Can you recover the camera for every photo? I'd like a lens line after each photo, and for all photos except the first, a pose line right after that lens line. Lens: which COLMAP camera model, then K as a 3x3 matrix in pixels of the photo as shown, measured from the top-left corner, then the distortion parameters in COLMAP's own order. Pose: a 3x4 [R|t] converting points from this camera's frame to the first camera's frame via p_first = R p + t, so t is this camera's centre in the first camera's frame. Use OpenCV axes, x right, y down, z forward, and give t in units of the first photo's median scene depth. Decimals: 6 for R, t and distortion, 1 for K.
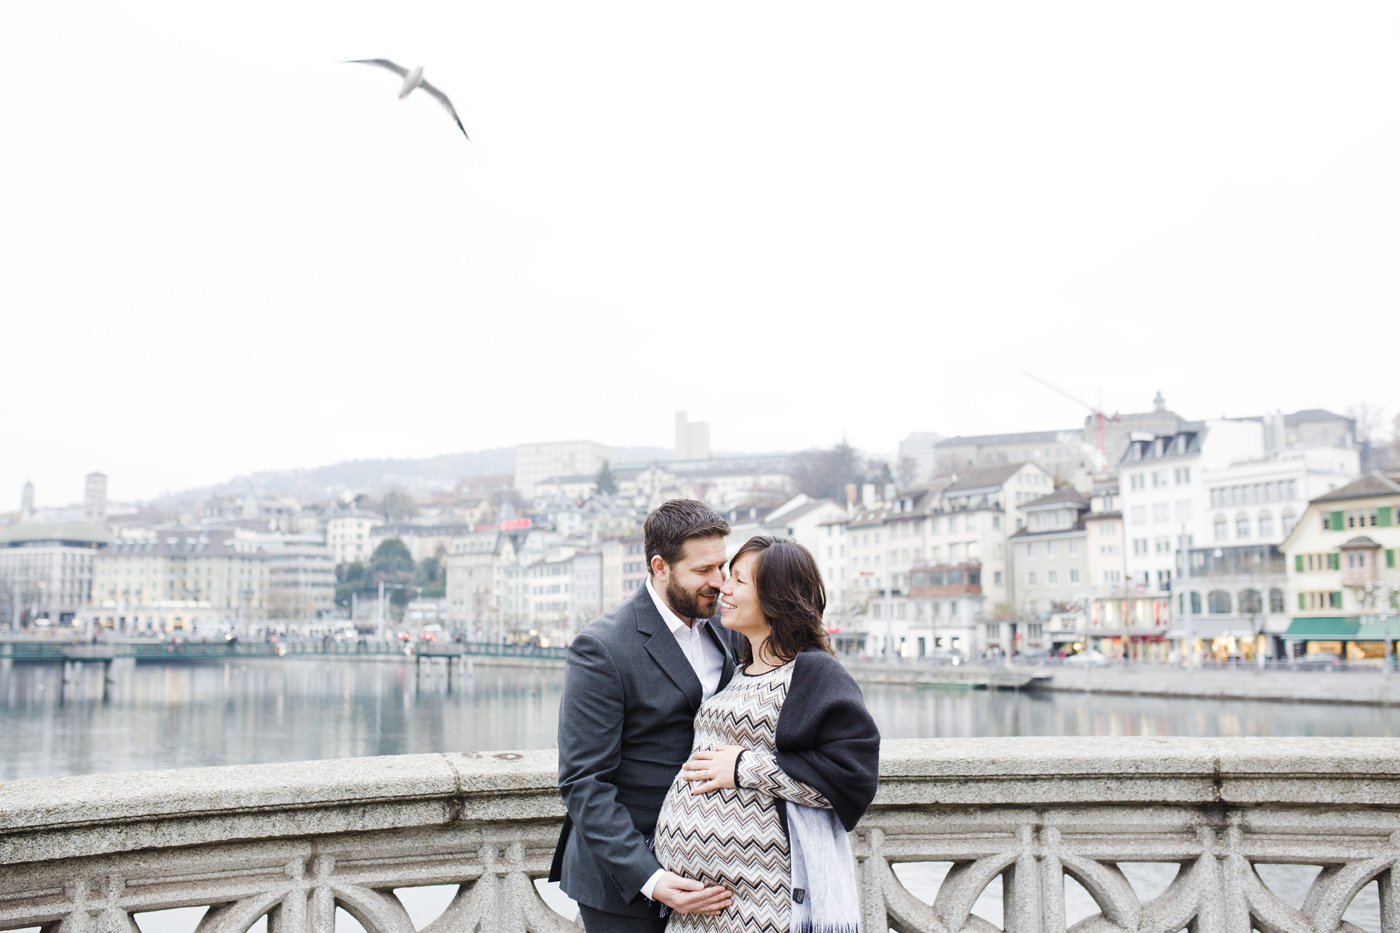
lens RADIAL K [[1374.3, 0, 700.0], [0, 1374.3, 466.5], [0, 0, 1]] dist [-0.061855, 0.072644]
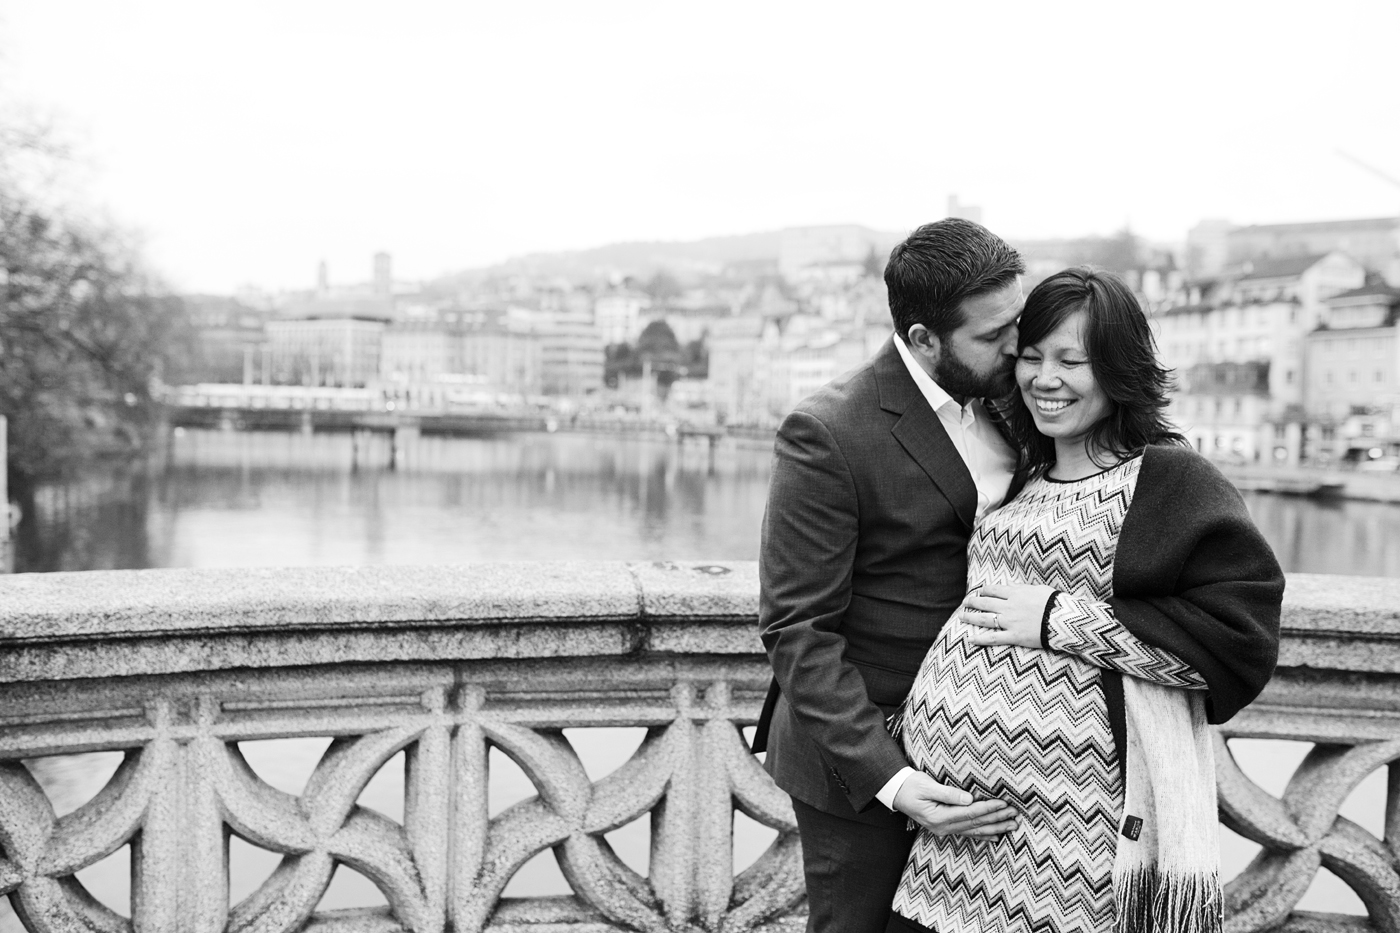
lens RADIAL K [[1373.7, 0, 667.0], [0, 1373.7, 466.7], [0, 0, 1]] dist [-0.049368, -0.006284]
pose [[0.976715, 0.042501, -0.210289, -0.007955], [-0.009195, 0.987574, 0.156888, 0.038718], [0.214344, -0.151301, 0.964969, 0.285848]]
